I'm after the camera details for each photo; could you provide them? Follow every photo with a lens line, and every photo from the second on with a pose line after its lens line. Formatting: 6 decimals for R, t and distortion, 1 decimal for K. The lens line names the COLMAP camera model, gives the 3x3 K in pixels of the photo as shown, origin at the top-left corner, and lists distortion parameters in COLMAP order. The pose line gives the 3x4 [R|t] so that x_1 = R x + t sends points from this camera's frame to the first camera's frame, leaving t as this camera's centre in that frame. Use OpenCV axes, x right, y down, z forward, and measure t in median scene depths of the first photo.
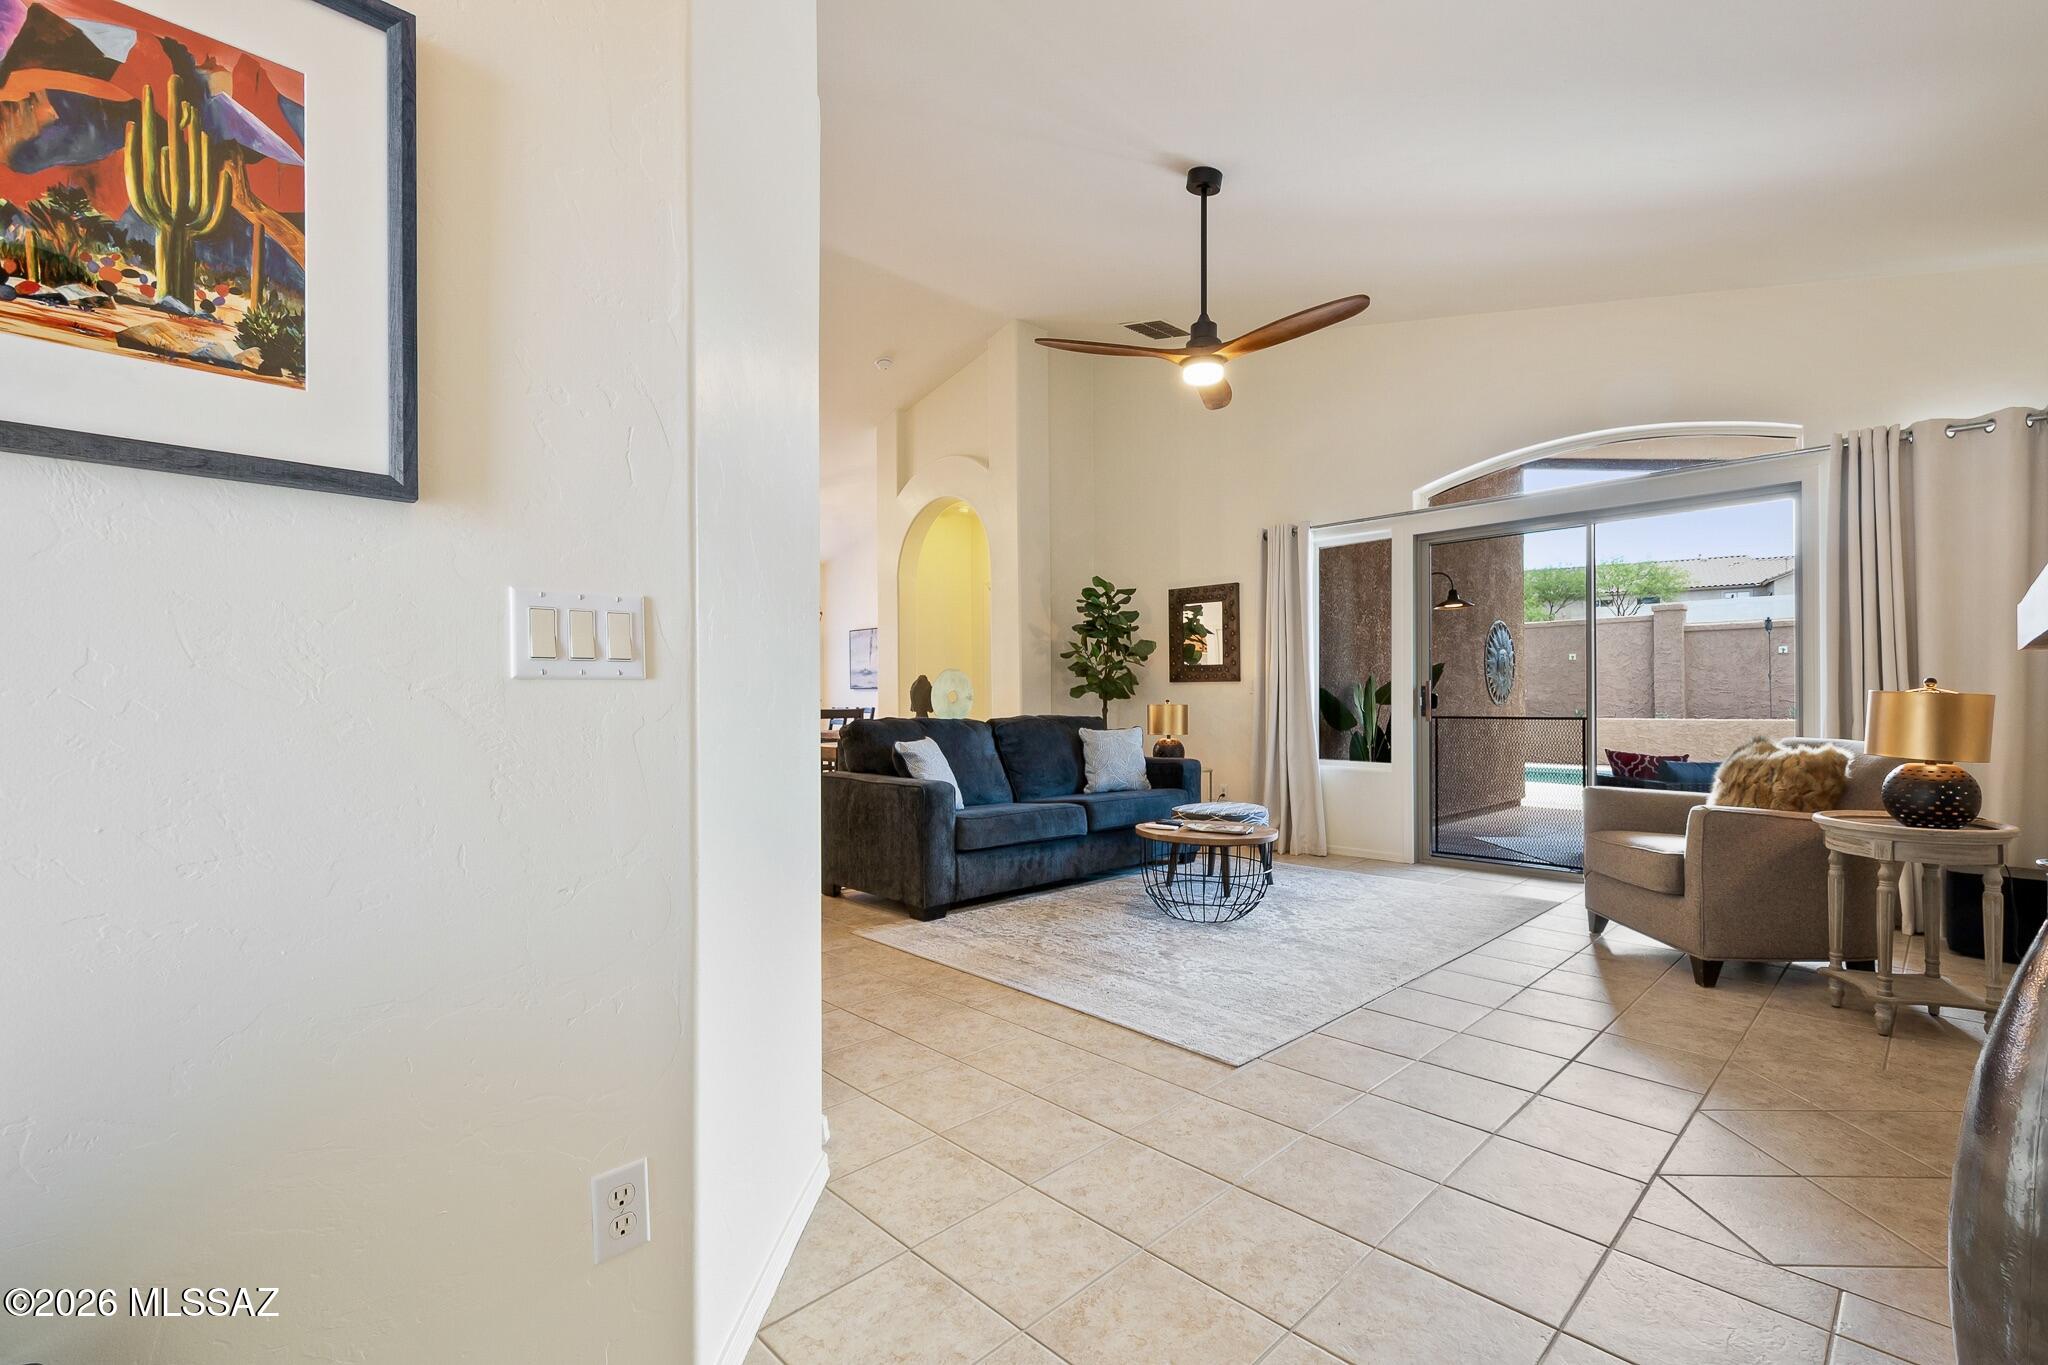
lens RADIAL K [[903.3, 0, 1049.2], [0, 903.3, 700.2], [0, 0, 1]] dist [0.000642, 0.000306]
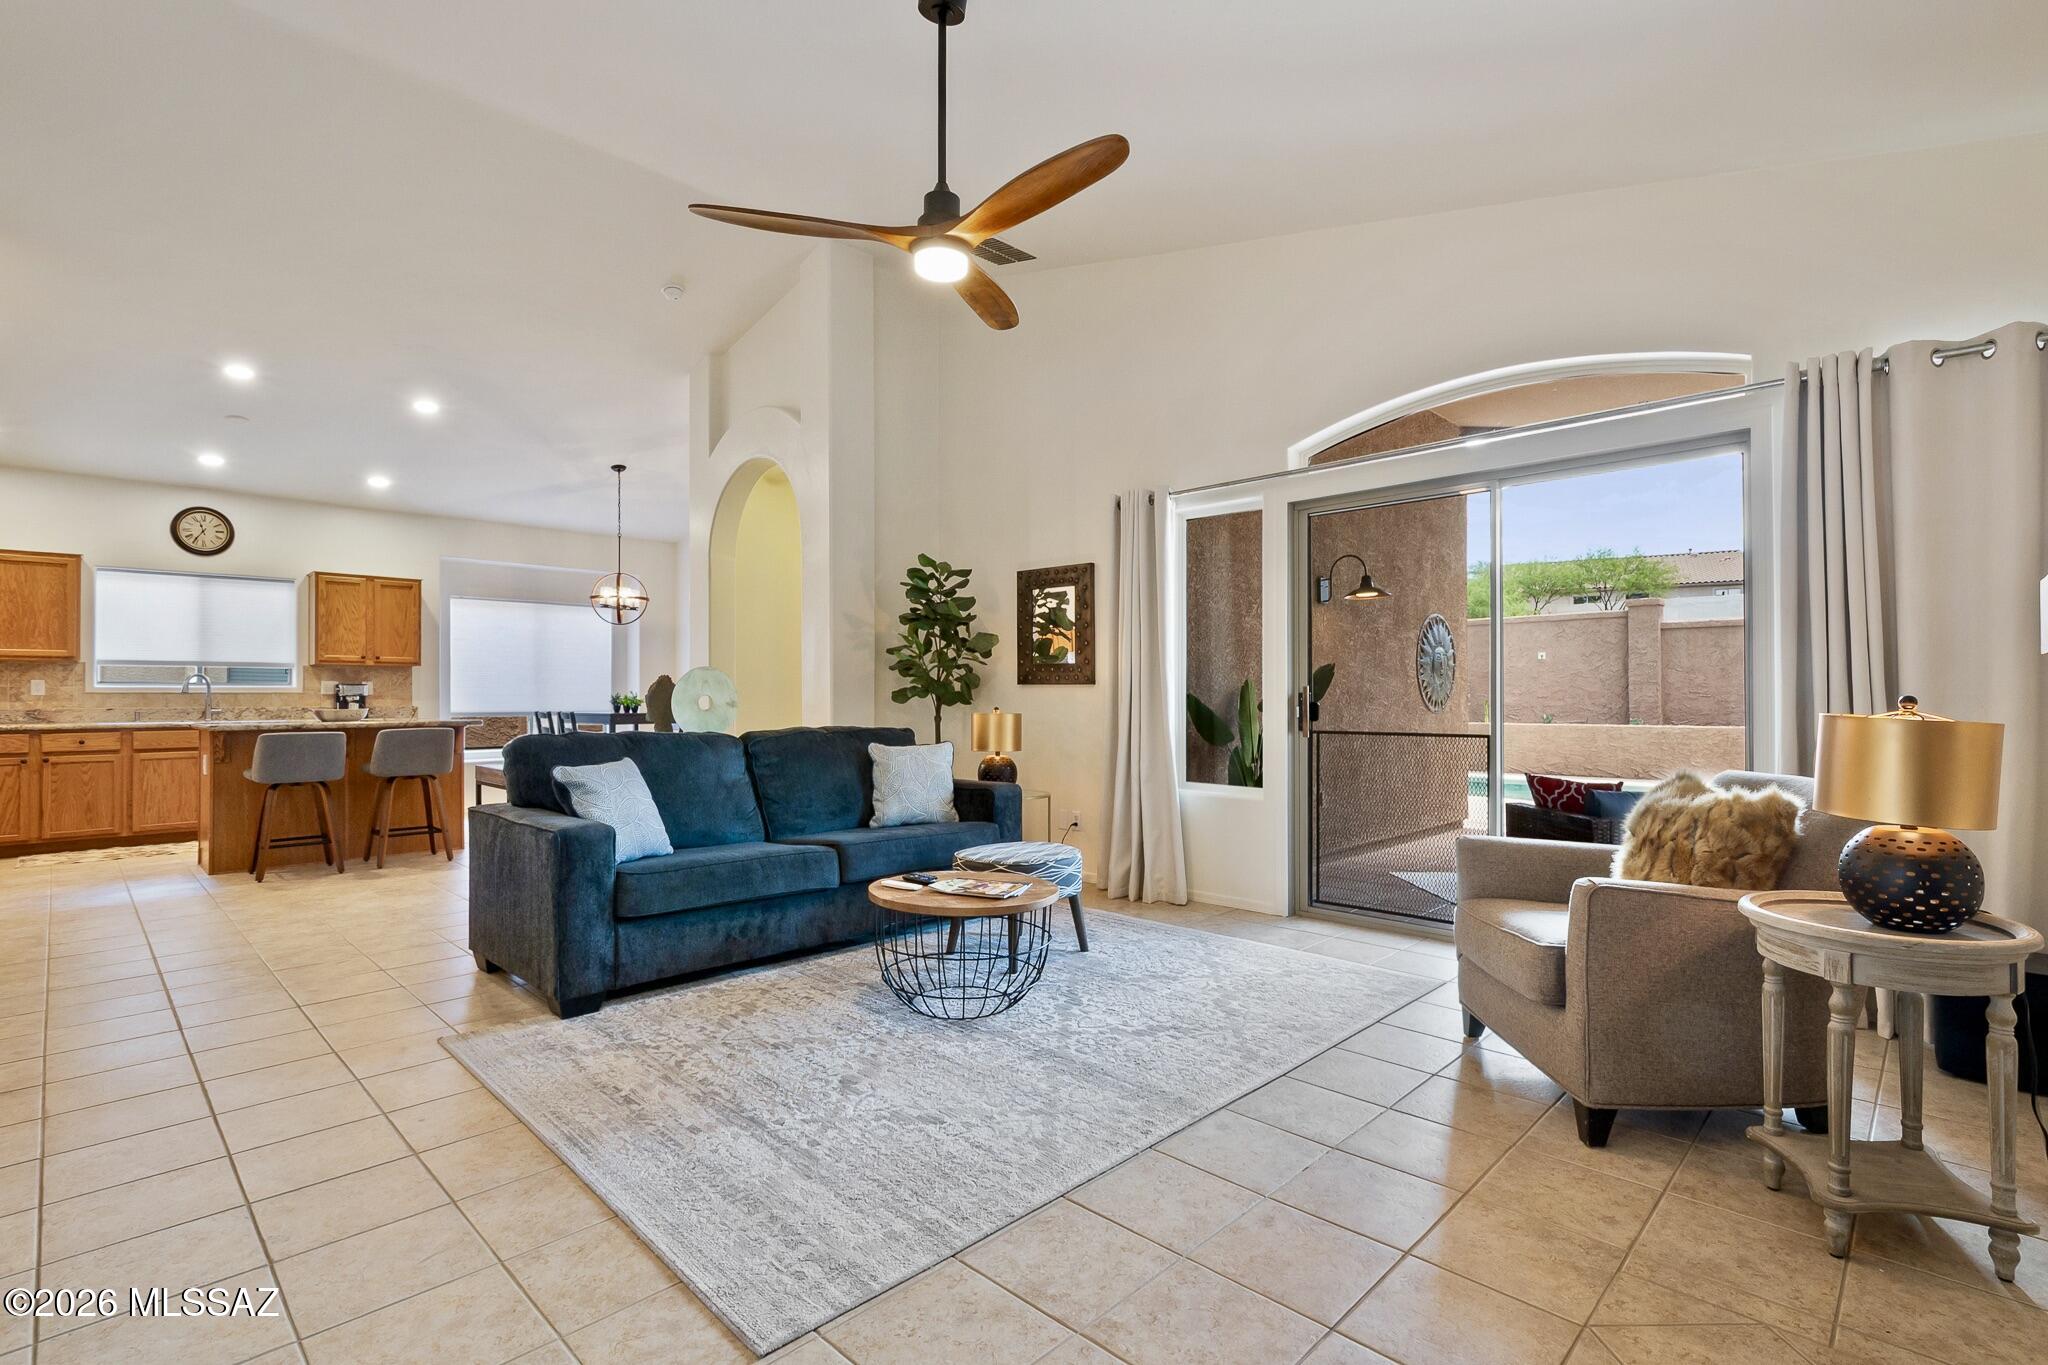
lens RADIAL K [[952.7, 0, 1052.3], [0, 952.7, 687.8], [0, 0, 1]] dist [-0.003140, -0.001170]
pose [[0.999520, 0.005986, 0.030393, 0.228841], [-0.005687, 0.999935, -0.009893, -0.013955], [-0.030450, 0.009715, 0.999489, 0.227073]]
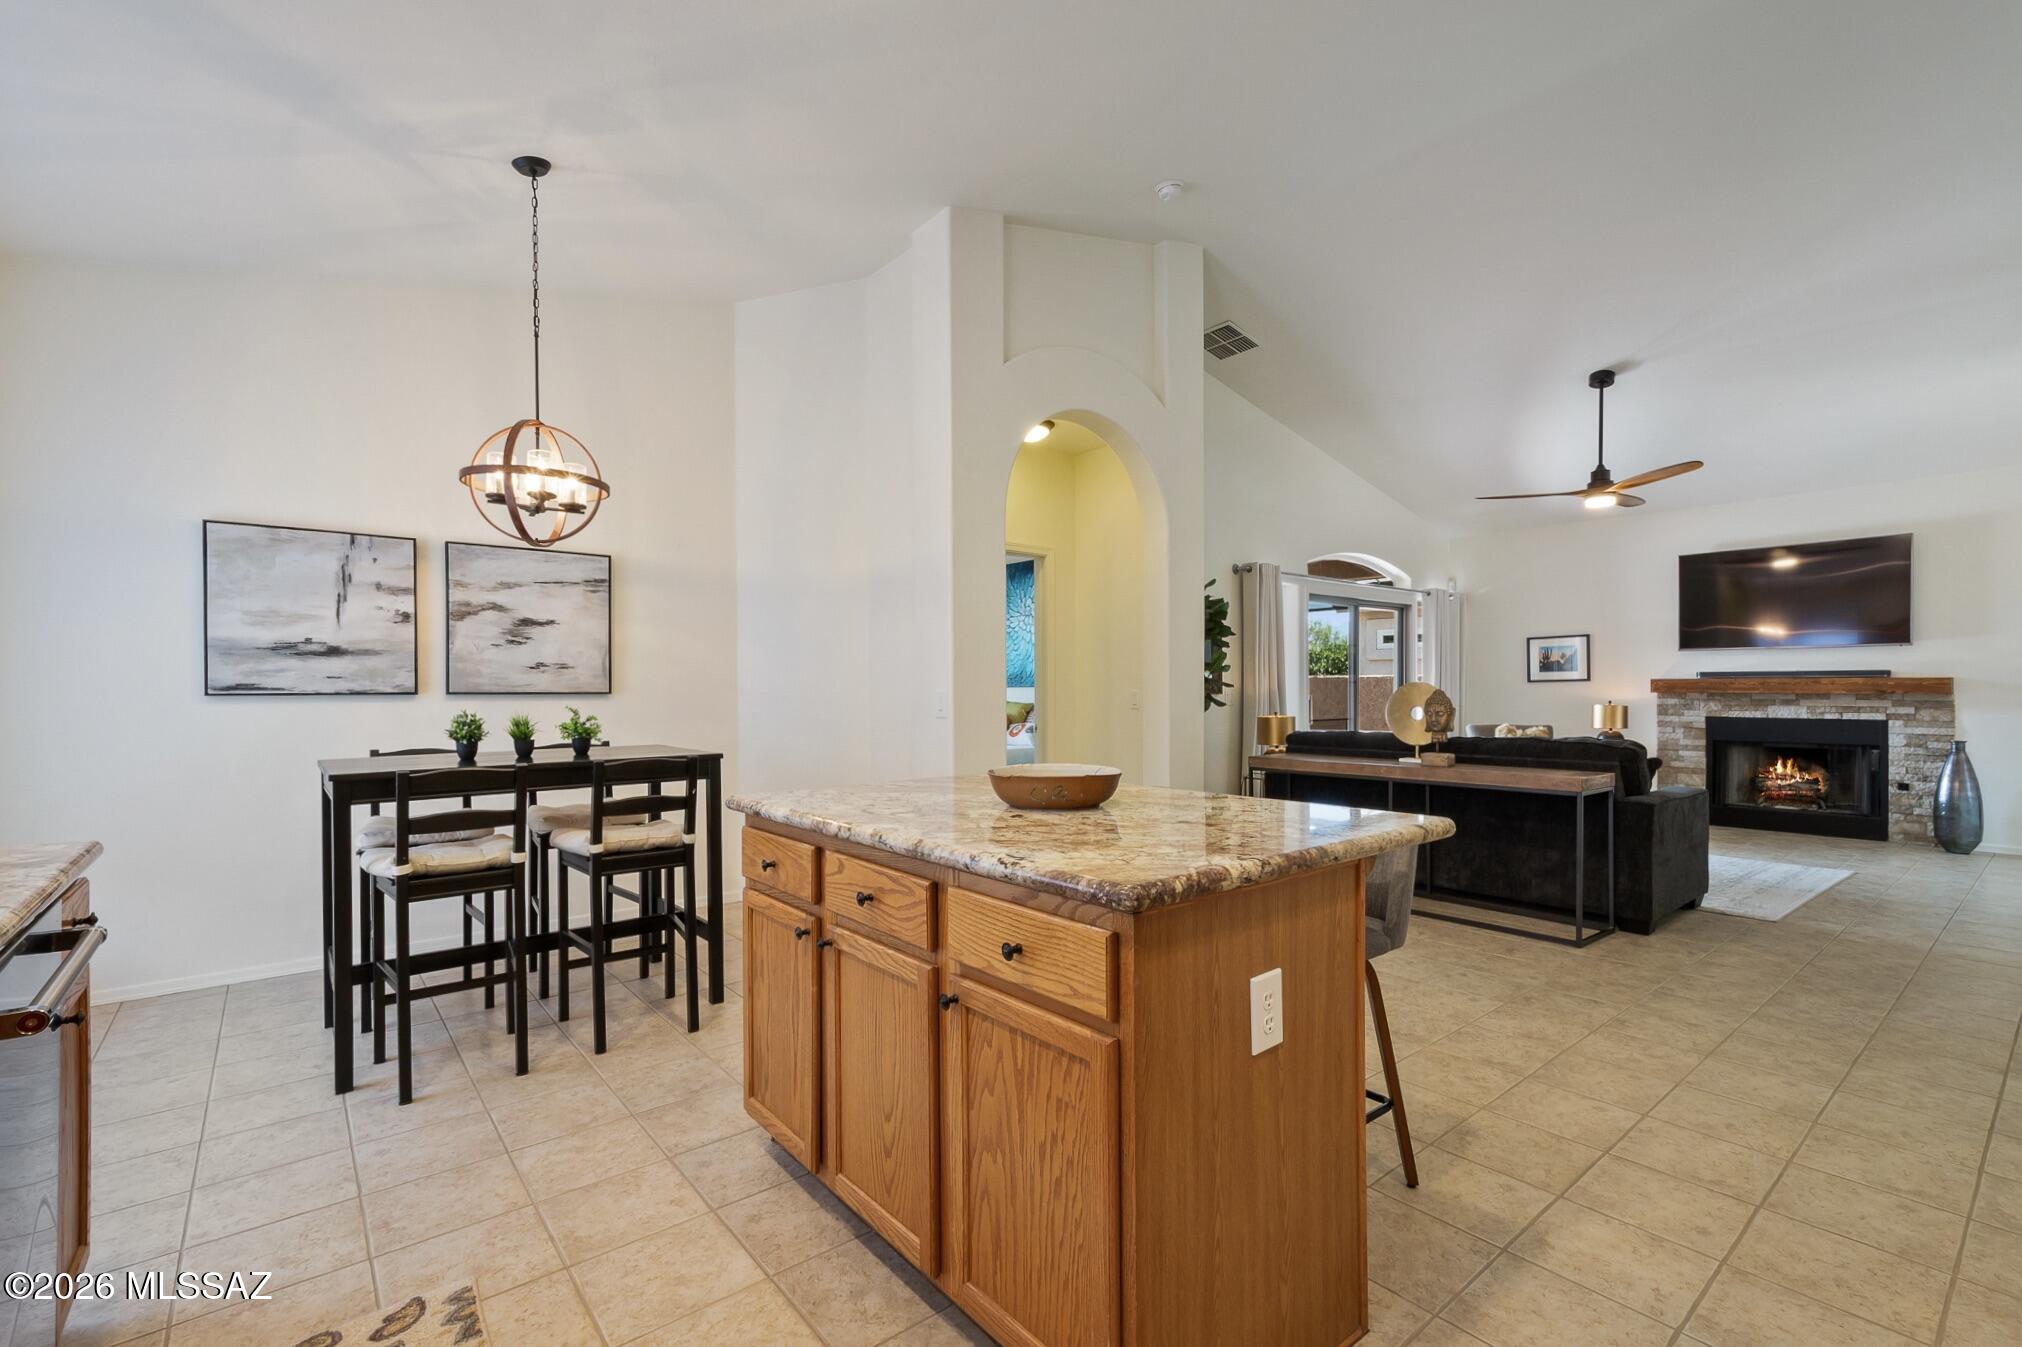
lens RADIAL K [[895.0, 0, 1023.5], [0, 895.0, 686.3], [0, 0, 1]] dist [0.008932, 0.000220]
pose [[0.083152, 0.008877, 0.996497, -1.382965], [0.001905, 0.999957, -0.009067, -0.031960], [-0.996535, 0.002652, 0.083131, 1.781545]]
